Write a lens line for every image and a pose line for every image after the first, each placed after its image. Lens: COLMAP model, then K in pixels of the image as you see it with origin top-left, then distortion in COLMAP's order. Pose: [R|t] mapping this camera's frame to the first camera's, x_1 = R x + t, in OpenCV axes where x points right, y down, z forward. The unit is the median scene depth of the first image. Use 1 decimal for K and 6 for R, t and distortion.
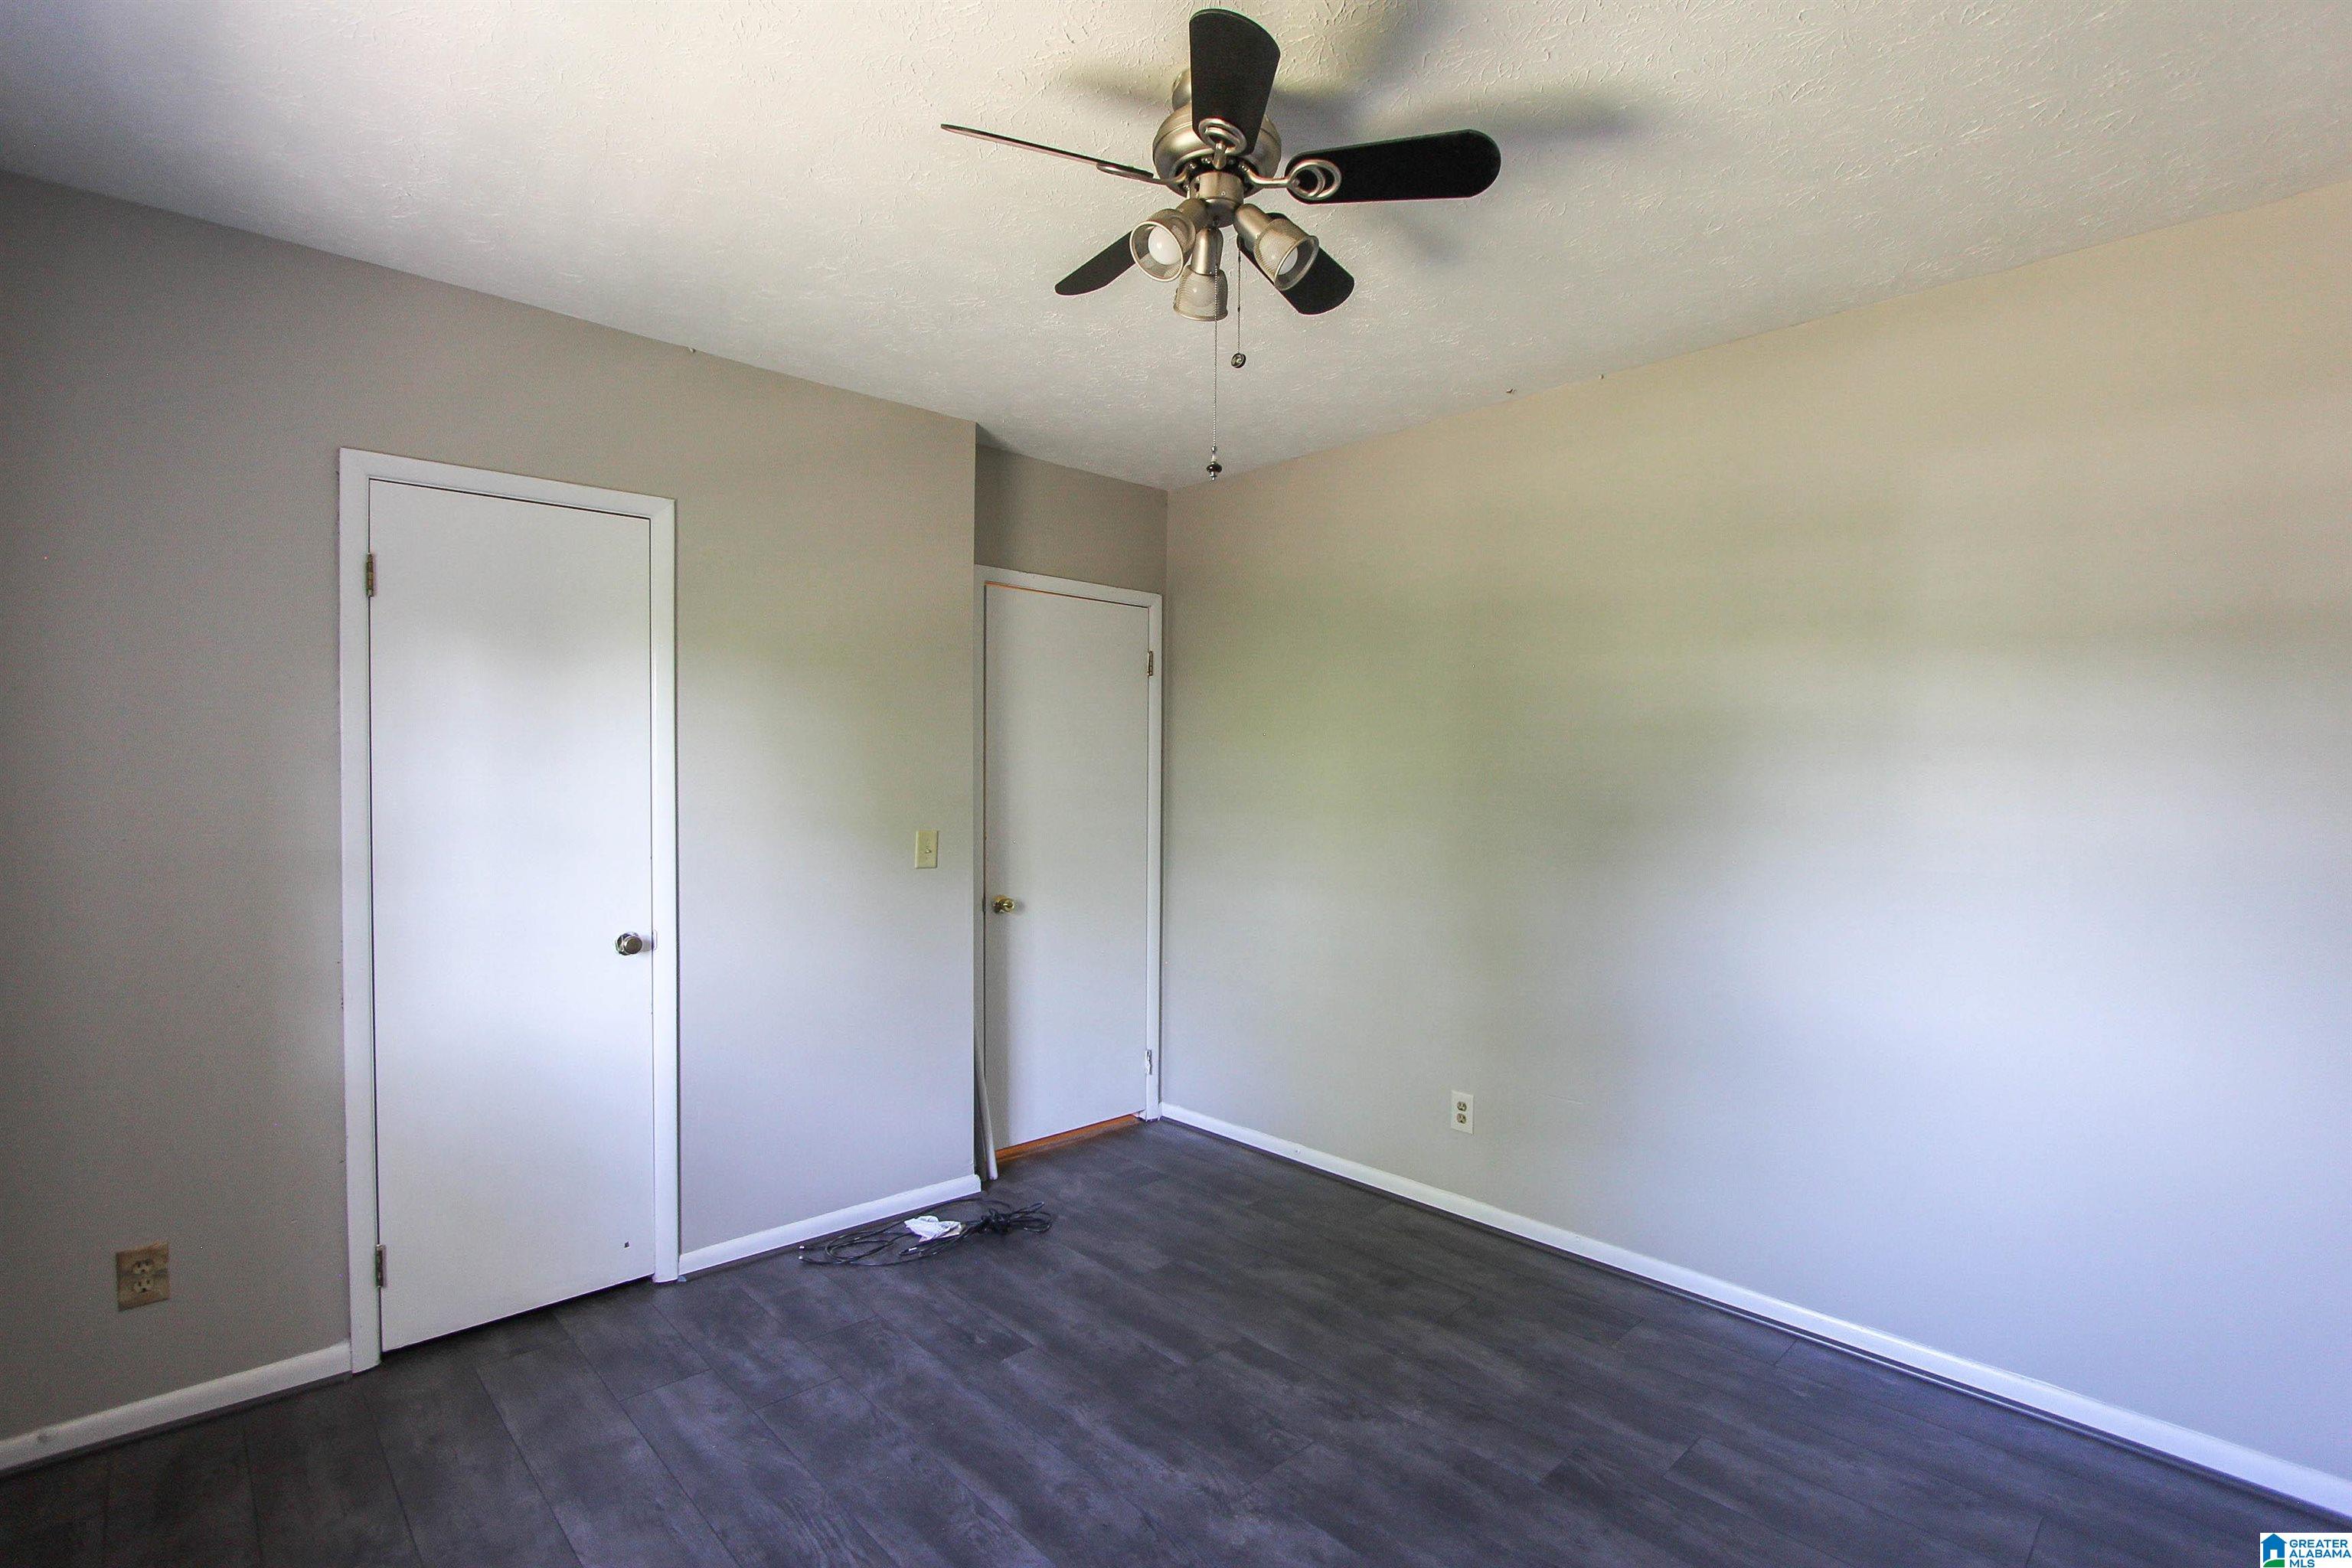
lens RADIAL K [[1087.0, 0, 1153.3], [0, 1087.0, 776.3], [0, 0, 1]] dist [-0.020496, 0.003285]
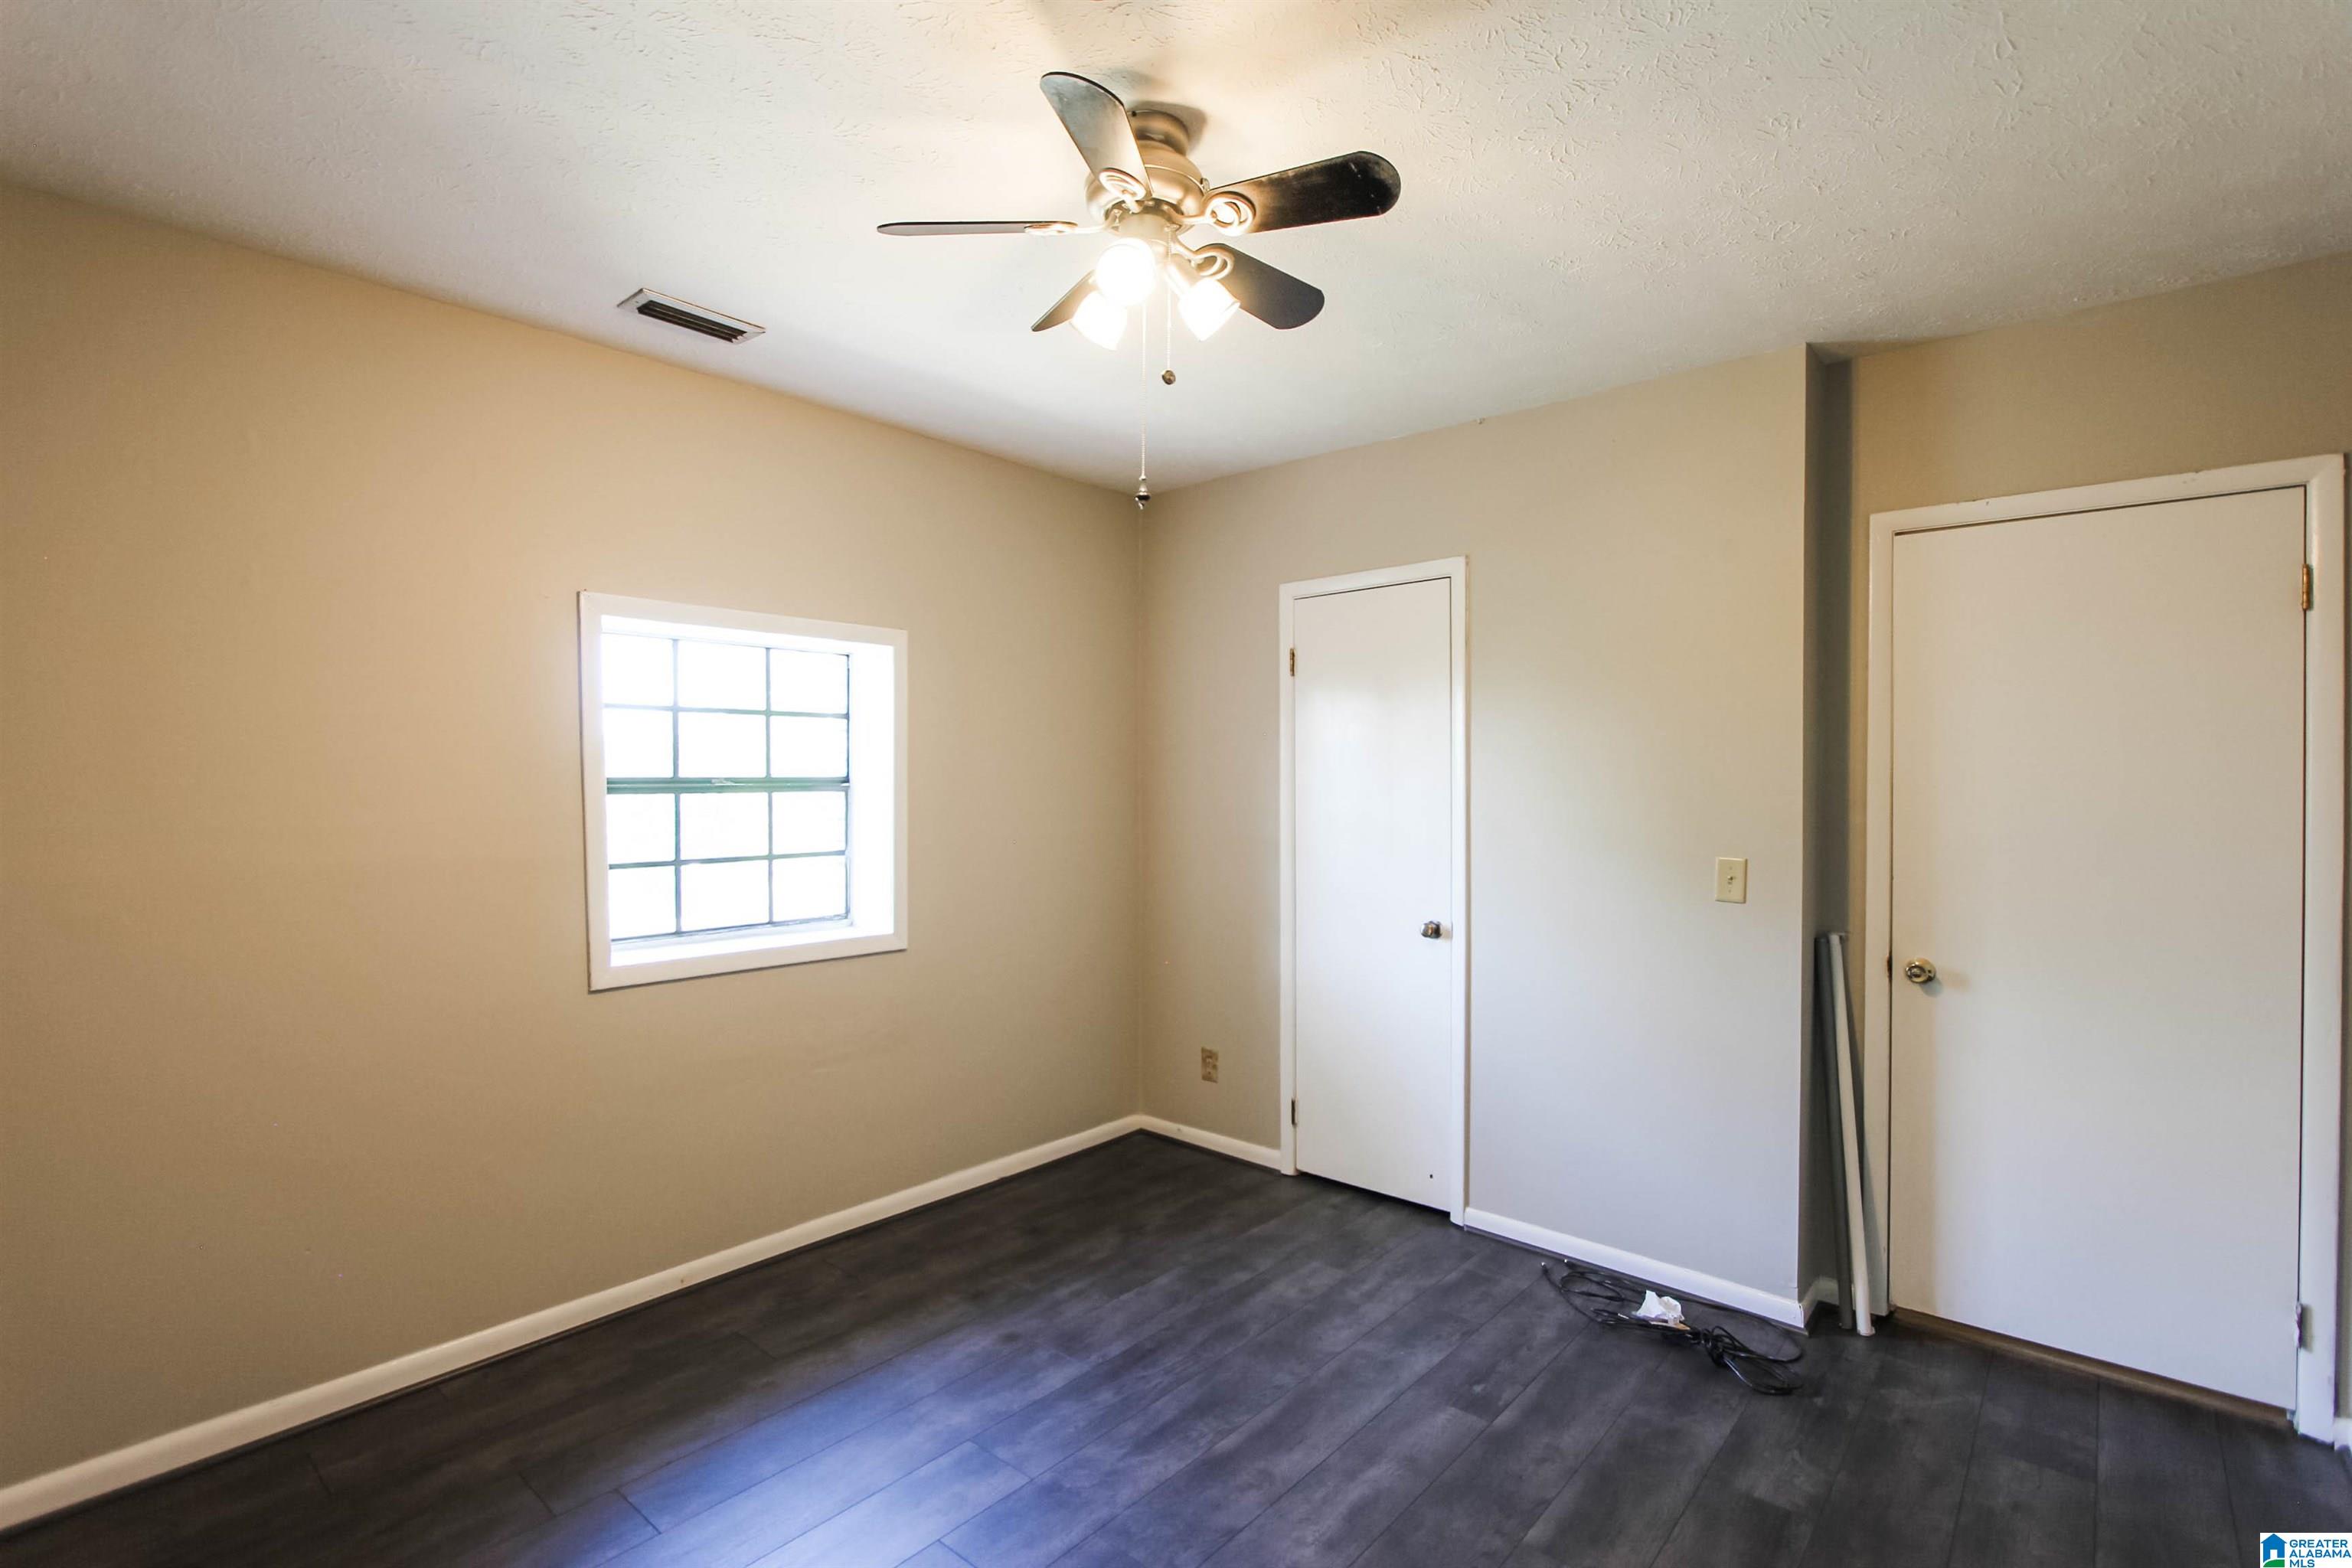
lens RADIAL K [[1087.0, 0, 1186.9], [0, 1087.0, 776.5], [0, 0, 1]] dist [-0.020496, 0.003285]
pose [[0.095856, -0.011415, -0.995330, 0.794478], [0.003259, 0.999932, -0.011154, -0.005639], [0.995390, -0.002175, 0.095887, 0.680933]]
